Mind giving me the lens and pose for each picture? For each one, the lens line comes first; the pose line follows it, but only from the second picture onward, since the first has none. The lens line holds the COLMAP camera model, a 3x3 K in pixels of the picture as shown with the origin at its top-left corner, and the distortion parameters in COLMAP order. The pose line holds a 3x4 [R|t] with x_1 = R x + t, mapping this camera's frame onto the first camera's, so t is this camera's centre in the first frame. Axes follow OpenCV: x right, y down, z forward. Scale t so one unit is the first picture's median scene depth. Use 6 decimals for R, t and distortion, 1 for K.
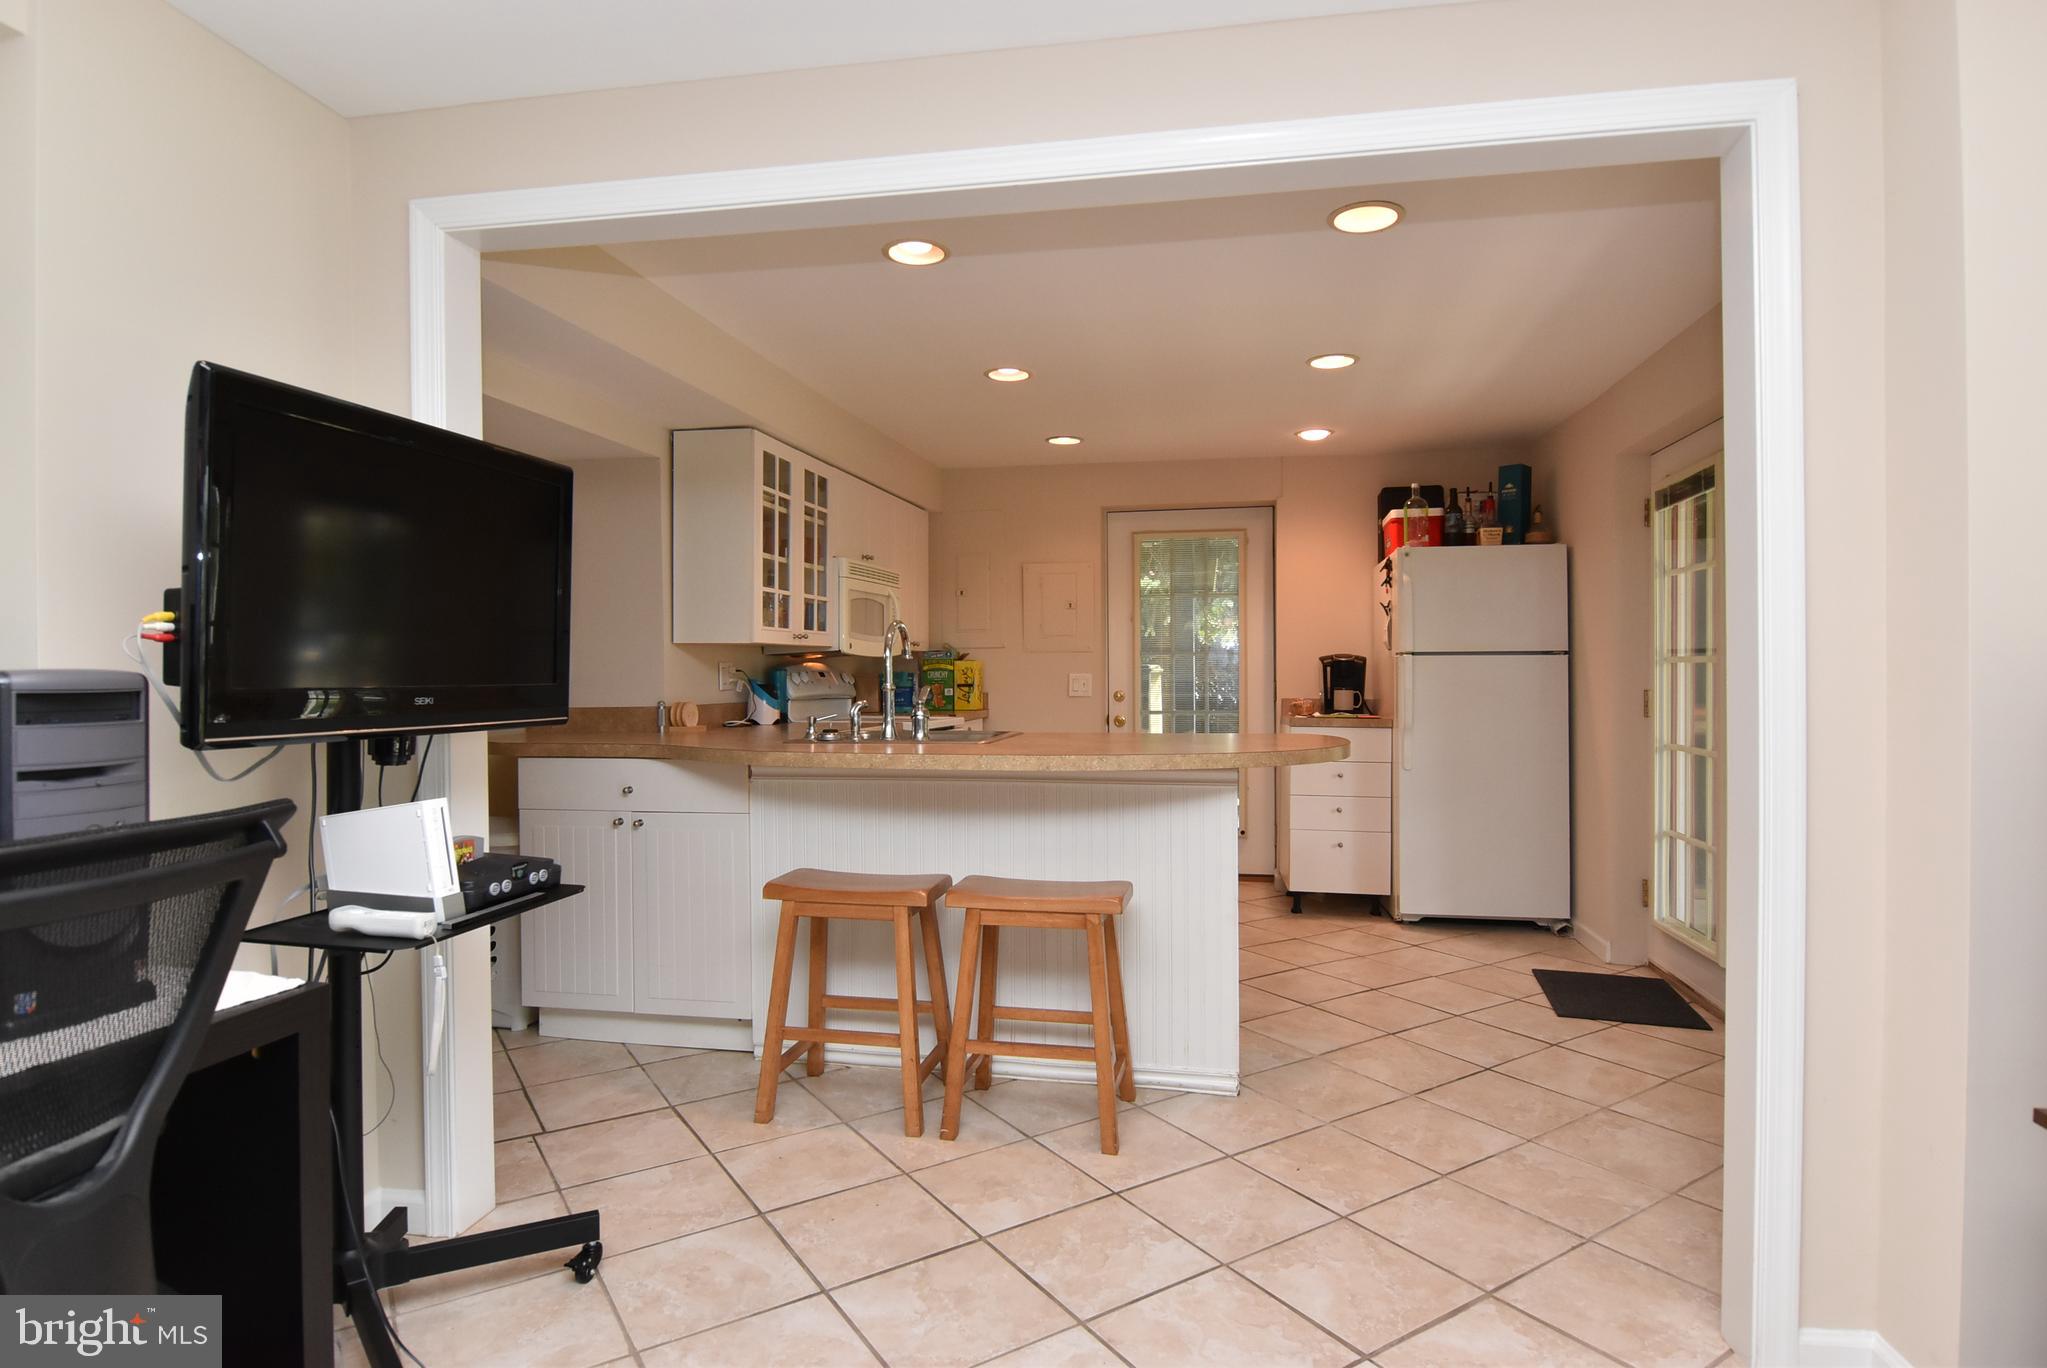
lens RADIAL K [[1092.8, 0, 1023.5], [0, 1092.8, 684.0], [0, 0, 1]] dist [-0.001278, -0.016683]
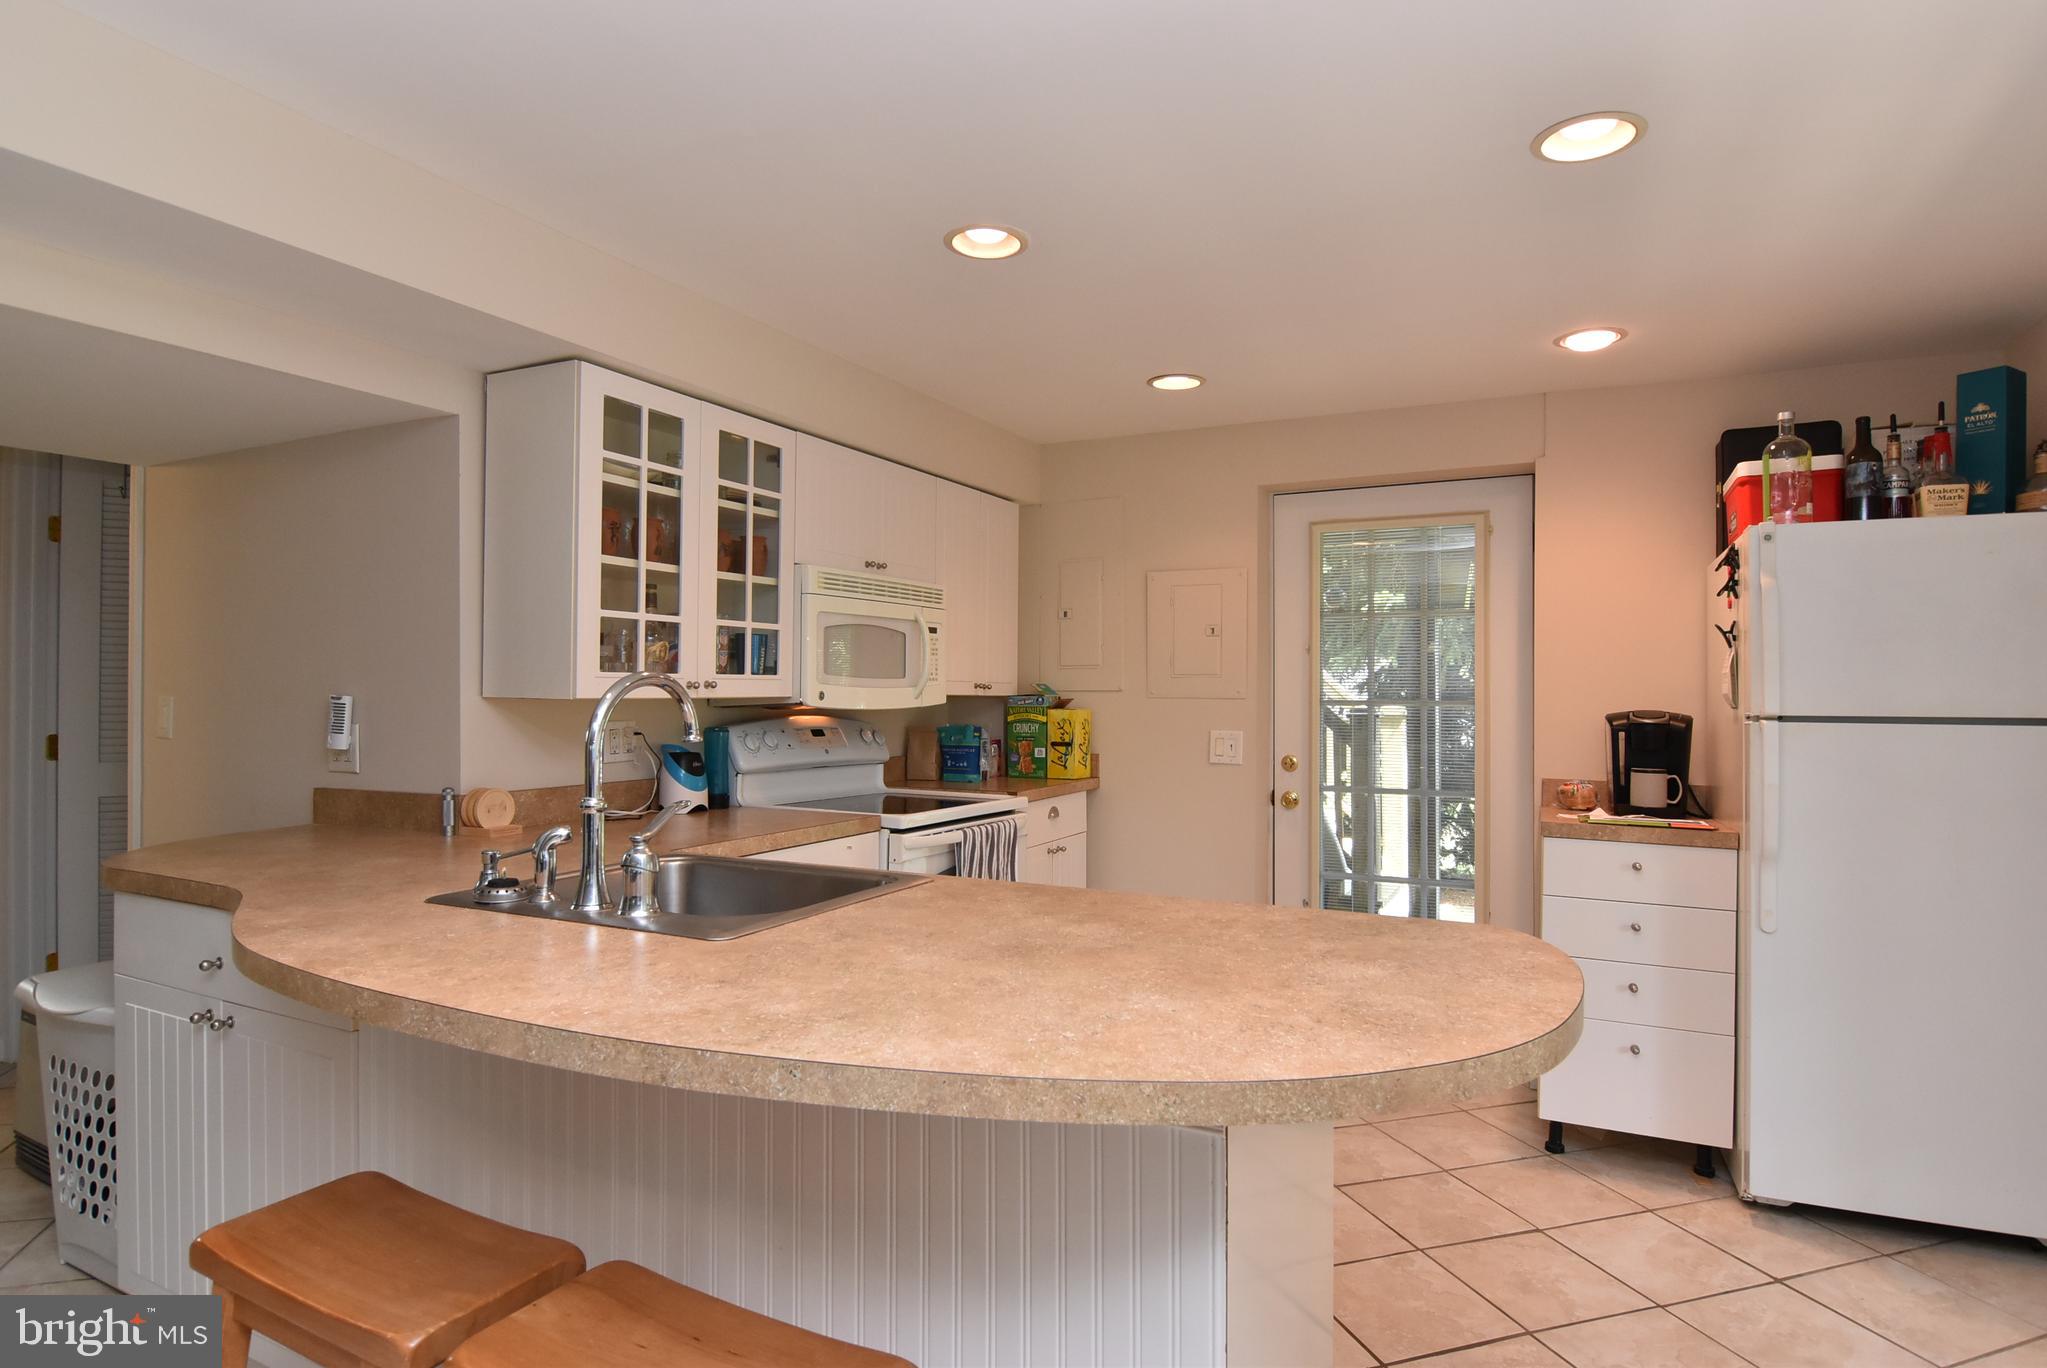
lens RADIAL K [[1092.8, 0, 1023.5], [0, 1092.8, 684.0], [0, 0, 1]] dist [-0.001278, -0.016683]
pose [[0.963404, 0.007250, -0.267954, 0.130719], [-0.012044, 0.999795, -0.016252, -0.030054], [0.267782, 0.018885, 0.963295, 0.356080]]
